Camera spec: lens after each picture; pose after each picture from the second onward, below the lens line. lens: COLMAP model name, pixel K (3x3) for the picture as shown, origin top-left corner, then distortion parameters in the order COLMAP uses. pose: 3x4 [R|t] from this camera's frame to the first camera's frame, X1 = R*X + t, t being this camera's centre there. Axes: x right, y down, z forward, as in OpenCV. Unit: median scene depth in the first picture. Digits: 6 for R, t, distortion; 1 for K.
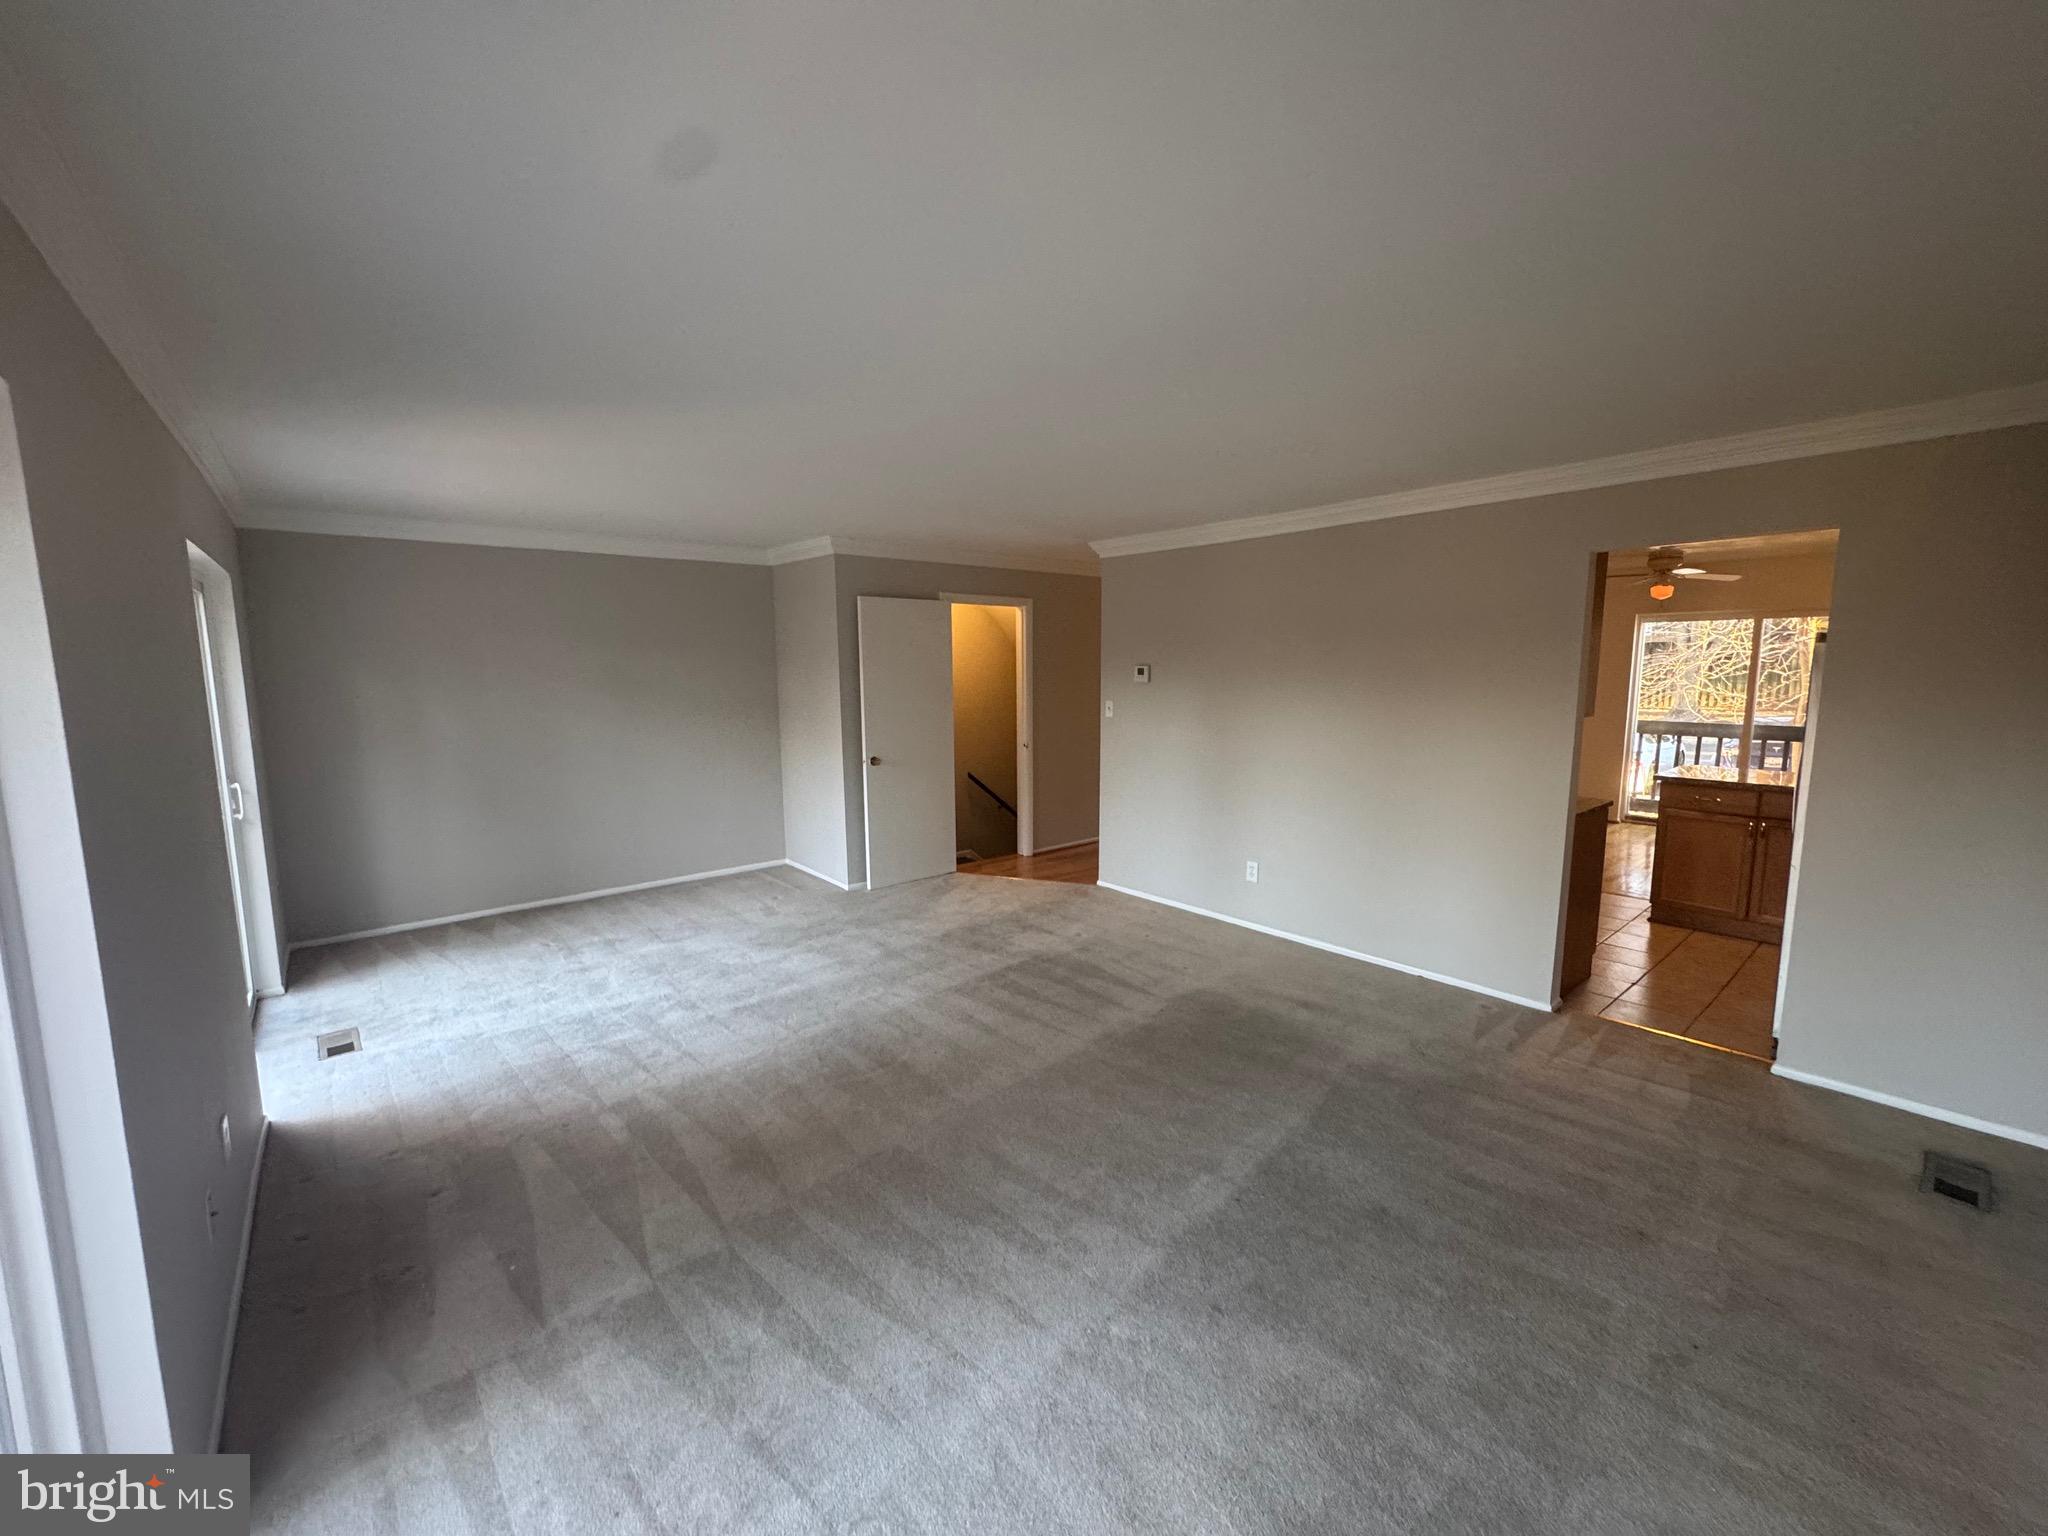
lens RADIAL K [[818.3, 0, 1021.1], [0, 818.3, 766.0], [0, 0, 1]] dist [-0.000745, 0.000001]
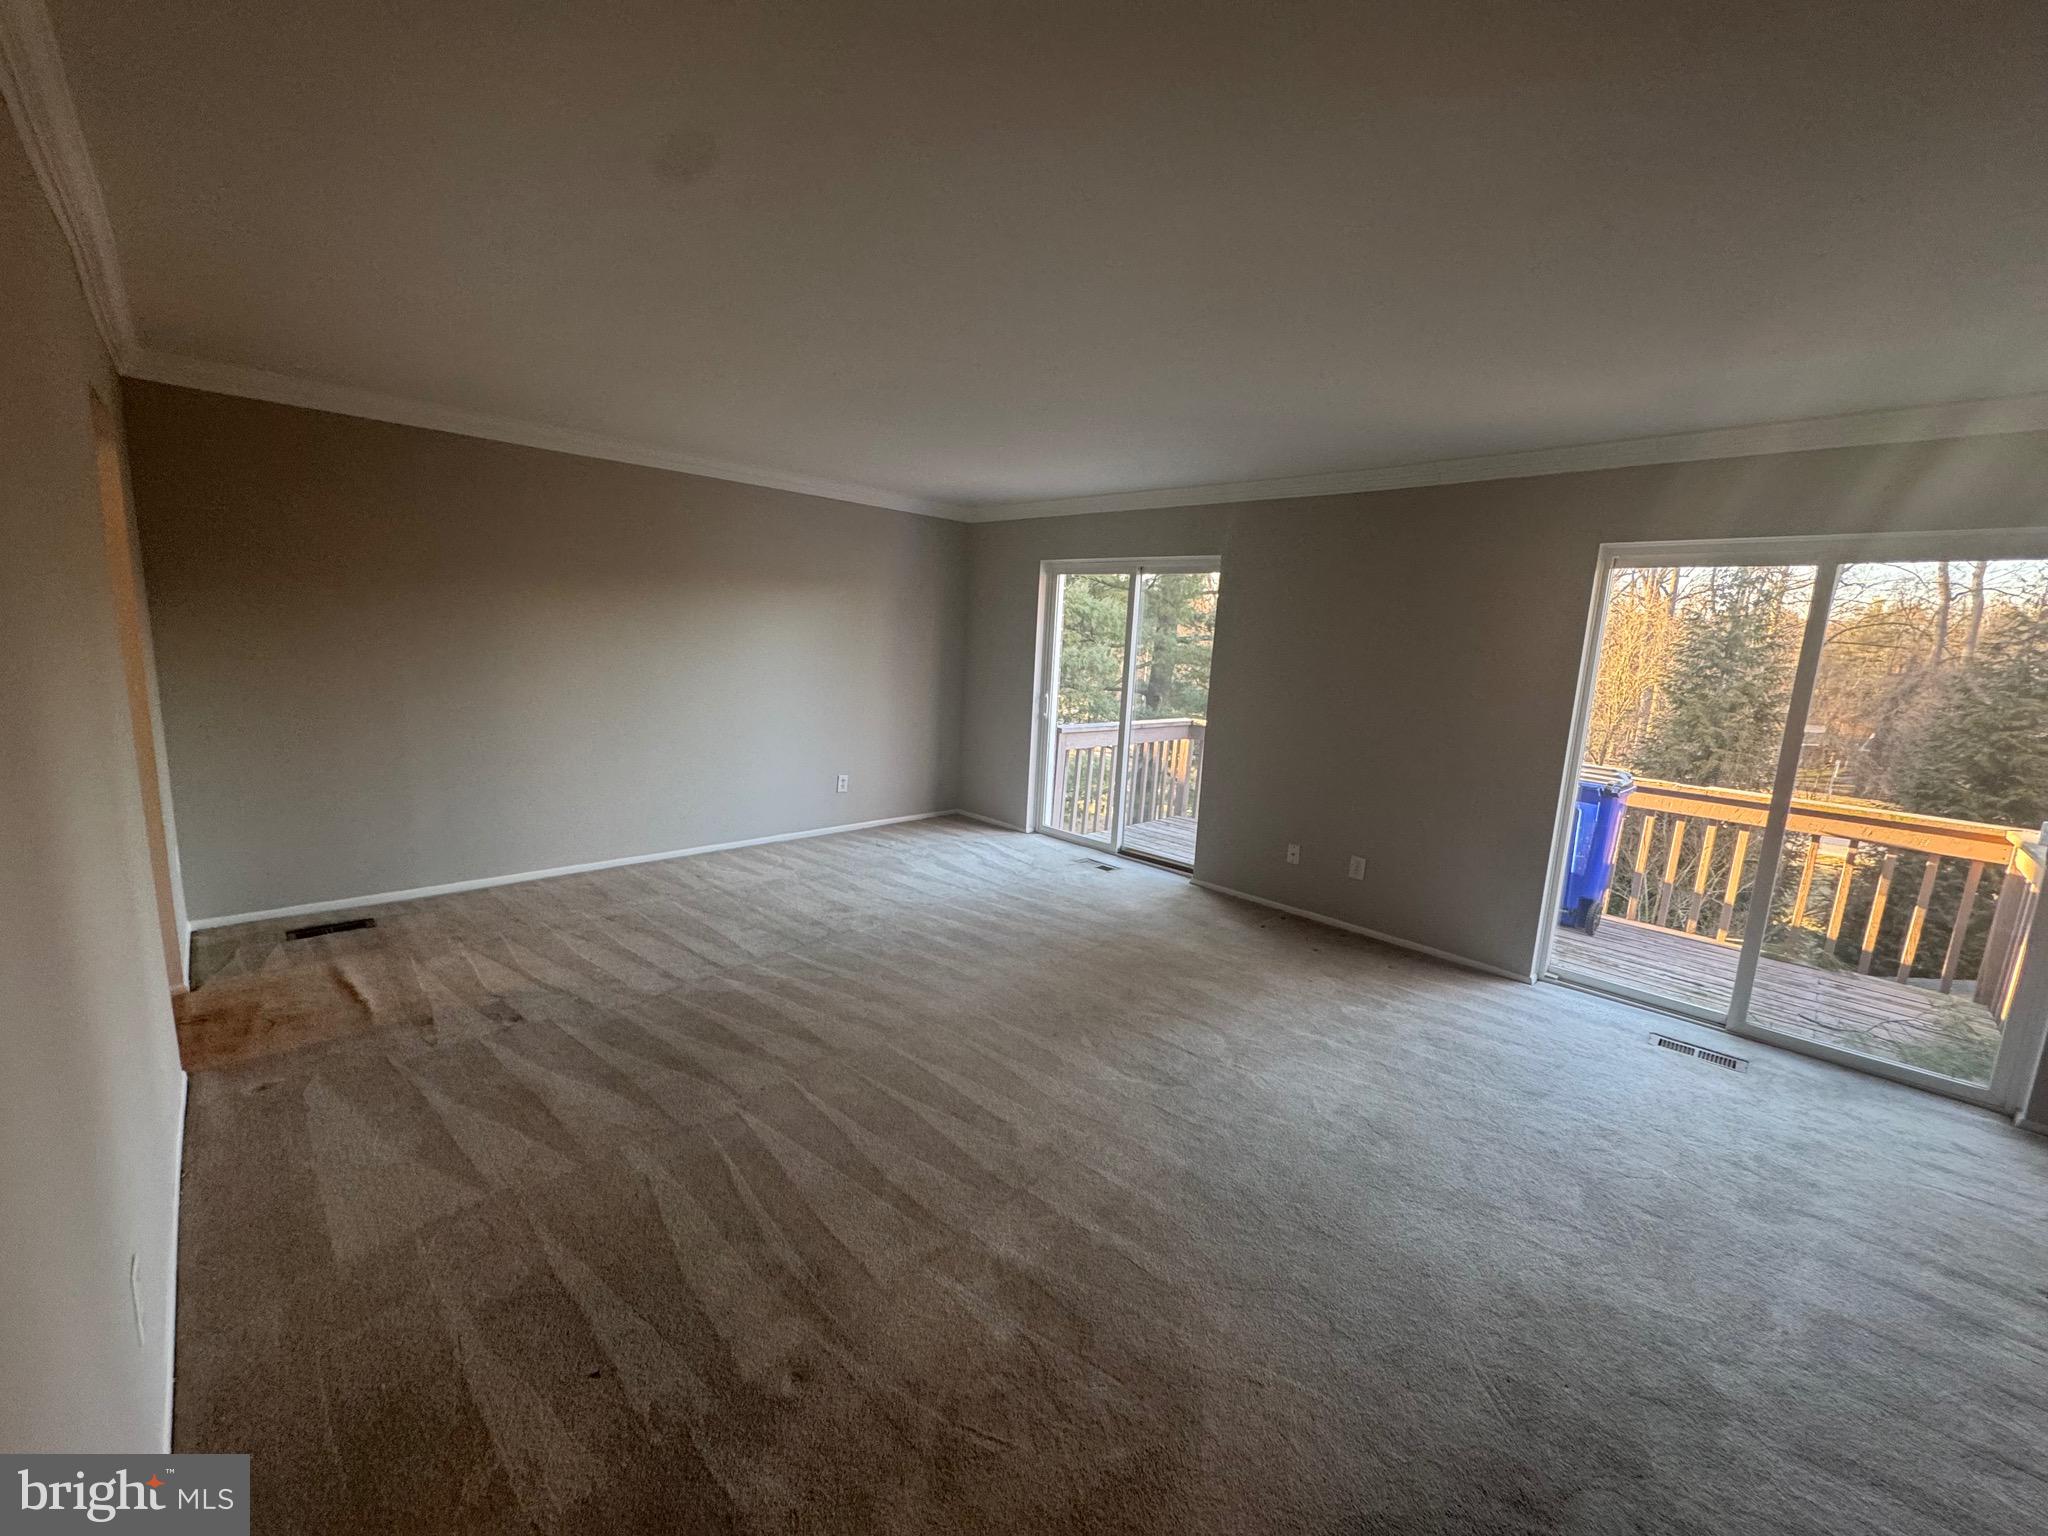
lens RADIAL K [[818.3, 0, 1021.1], [0, 818.3, 766.0], [0, 0, 1]] dist [-0.000745, 0.000001]
pose [[-0.996190, -0.027471, -0.082766, 0.014761], [-0.050628, 0.954954, 0.292402, -0.187757], [0.071005, 0.295479, -0.952707, 1.622603]]
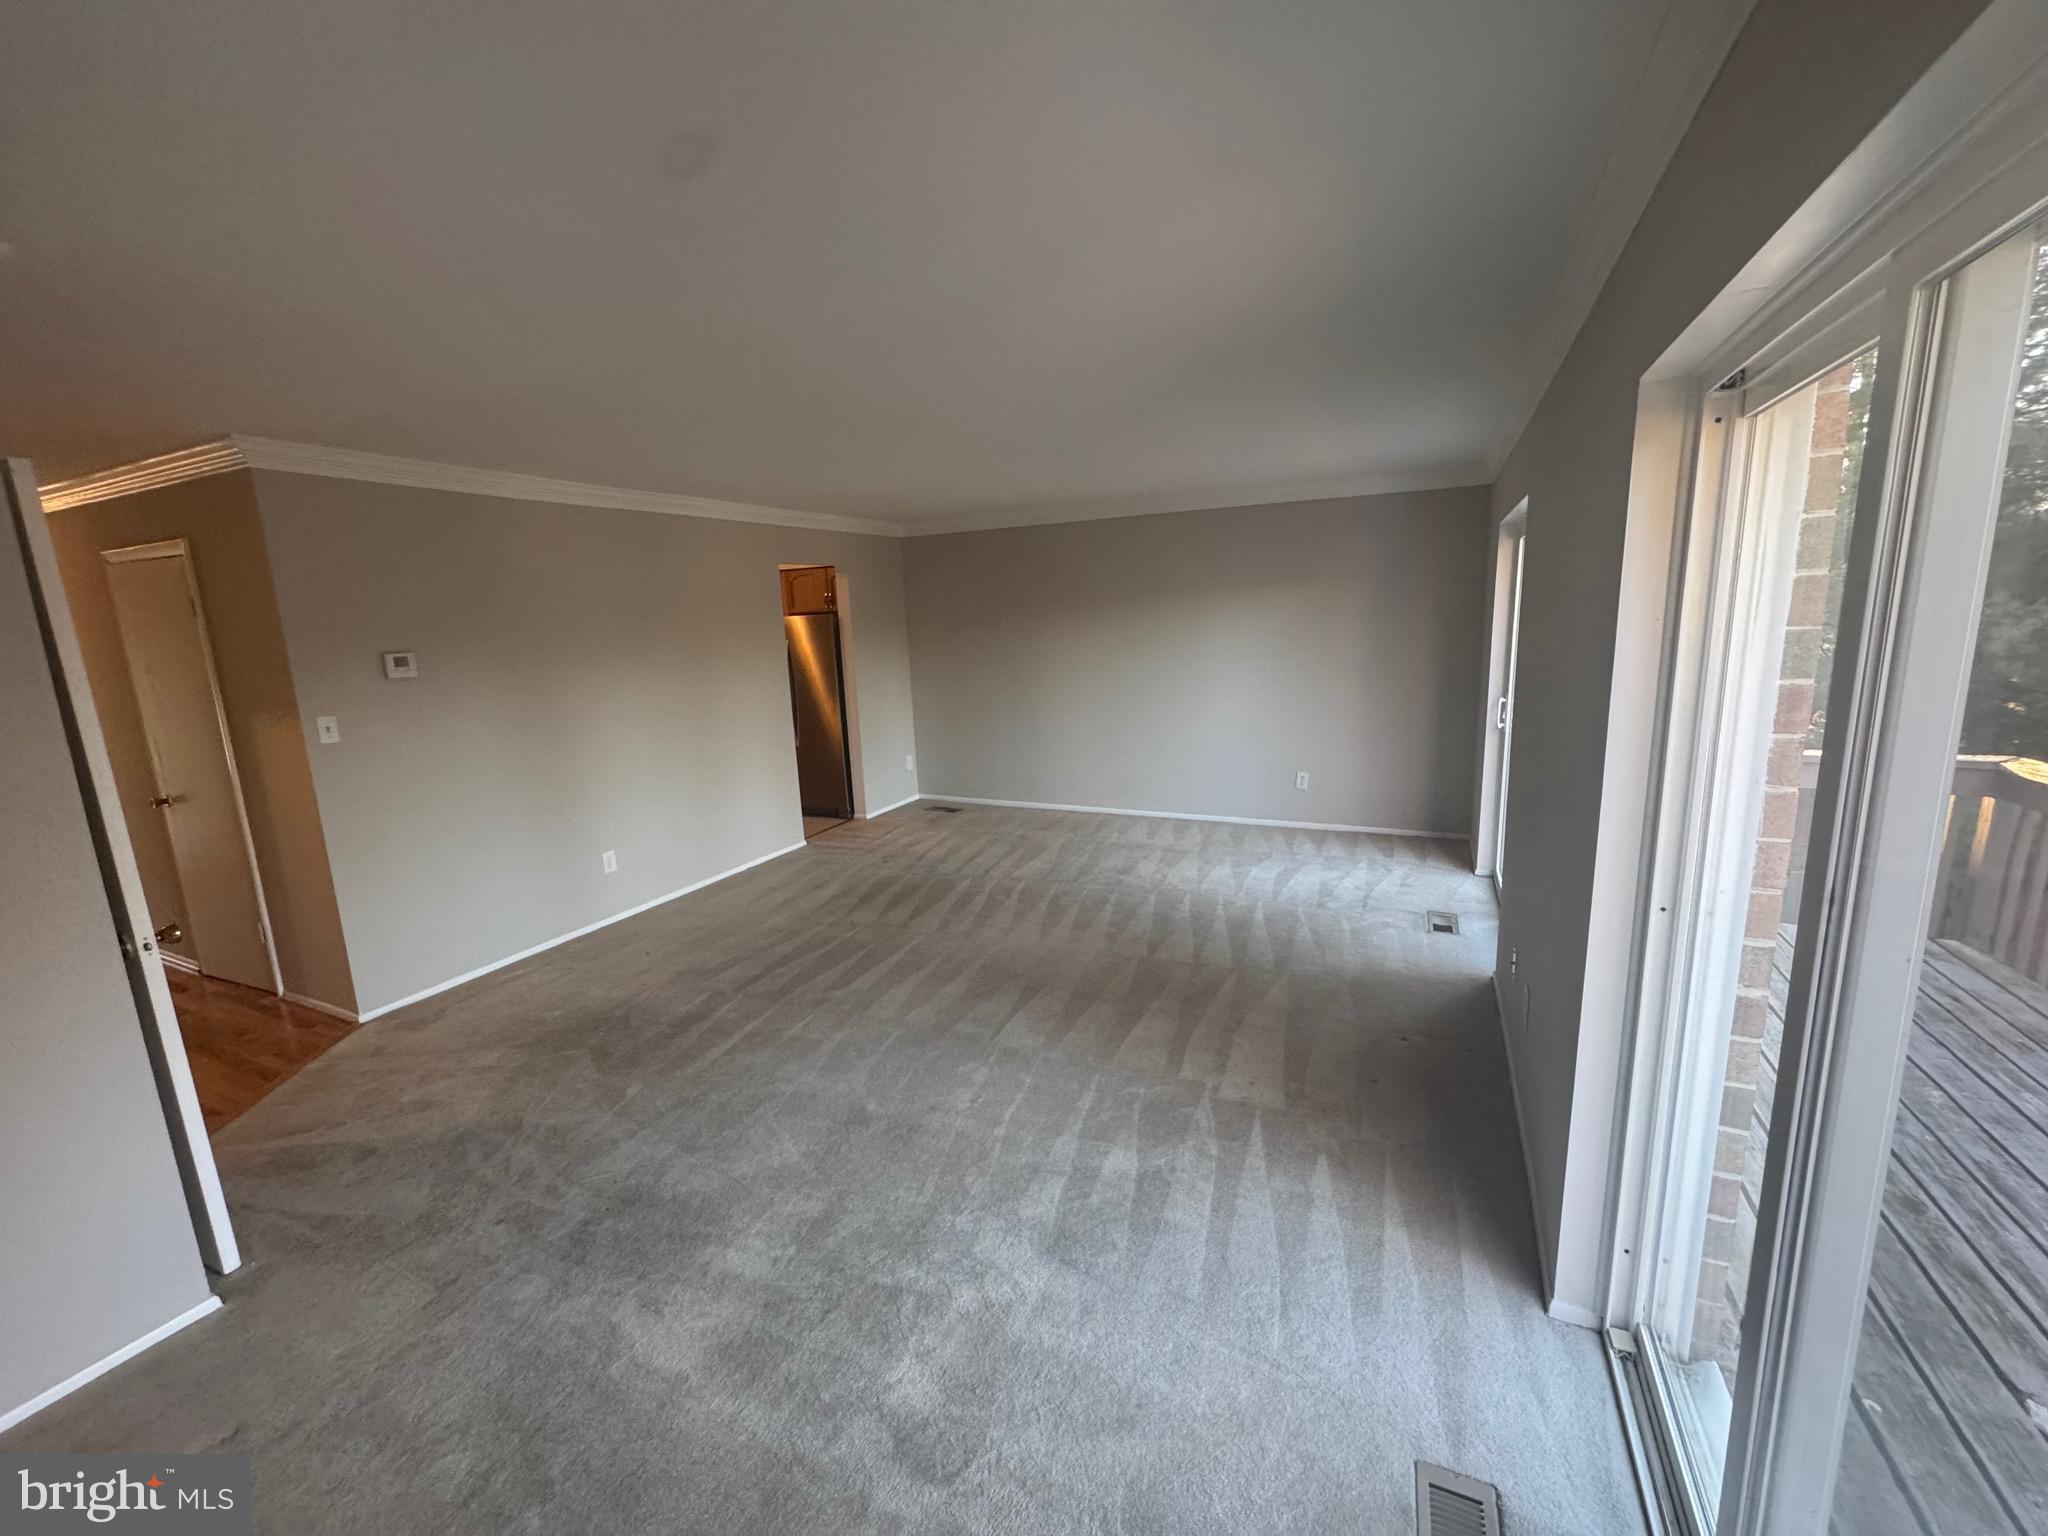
lens RADIAL K [[818.3, 0, 1021.1], [0, 818.3, 766.0], [0, 0, 1]] dist [-0.000745, 0.000001]
pose [[-0.408582, -0.141898, 0.901624, -0.978459], [0.161253, 0.961080, 0.224329, -0.147309], [-0.898364, 0.237046, -0.369799, 1.174684]]
